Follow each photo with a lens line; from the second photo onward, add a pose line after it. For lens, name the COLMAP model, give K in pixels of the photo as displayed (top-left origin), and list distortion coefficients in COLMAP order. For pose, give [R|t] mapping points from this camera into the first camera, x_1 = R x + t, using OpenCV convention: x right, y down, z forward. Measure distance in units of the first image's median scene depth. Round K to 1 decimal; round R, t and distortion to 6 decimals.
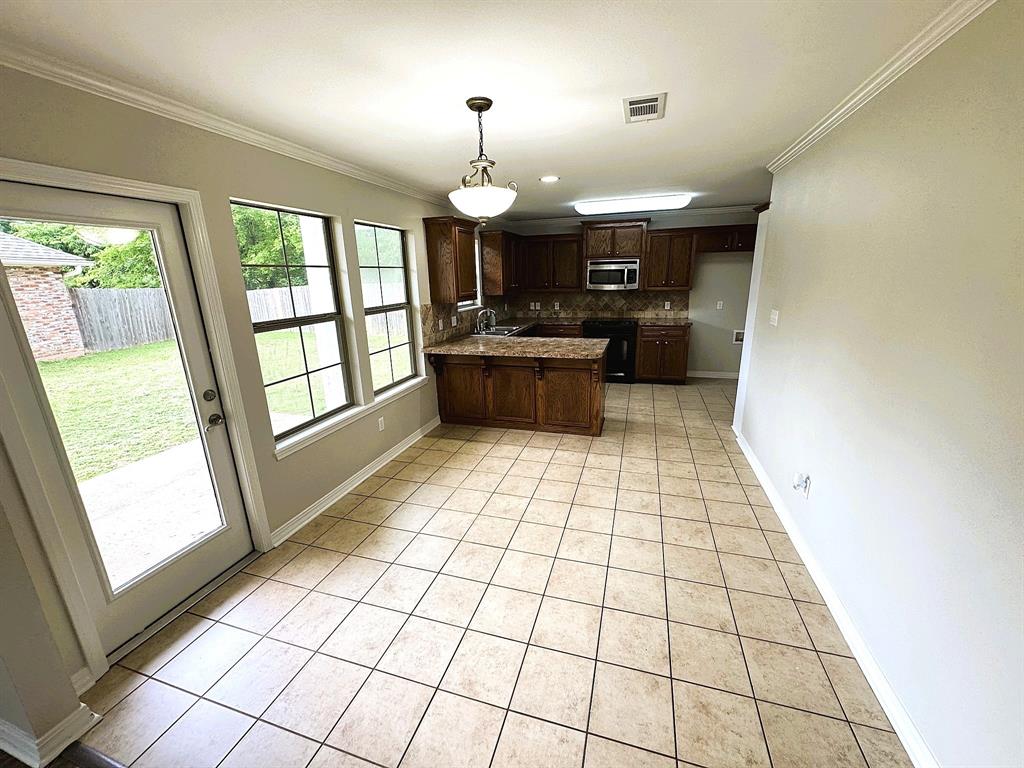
lens RADIAL K [[410.0, 0, 510.8], [0, 410.0, 384.0], [0, 0, 1]] dist [-0.004109, 0.000220]
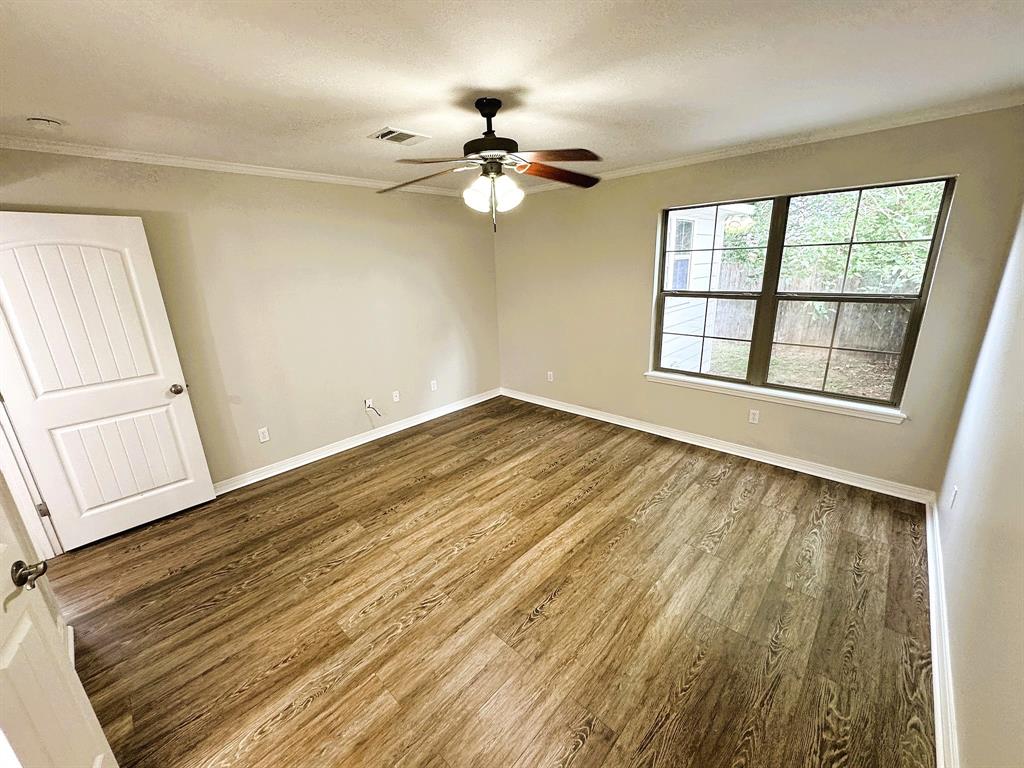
lens RADIAL K [[408.7, 0, 512.0], [0, 408.7, 384.0], [0, 0, 1]] dist [-0.000968, 0.000304]
pose [[-0.429546, 0.300017, -0.851751, 0.438910], [-0.189345, 0.892311, 0.409792, -0.154465], [0.882972, 0.337299, -0.326481, 0.496001]]
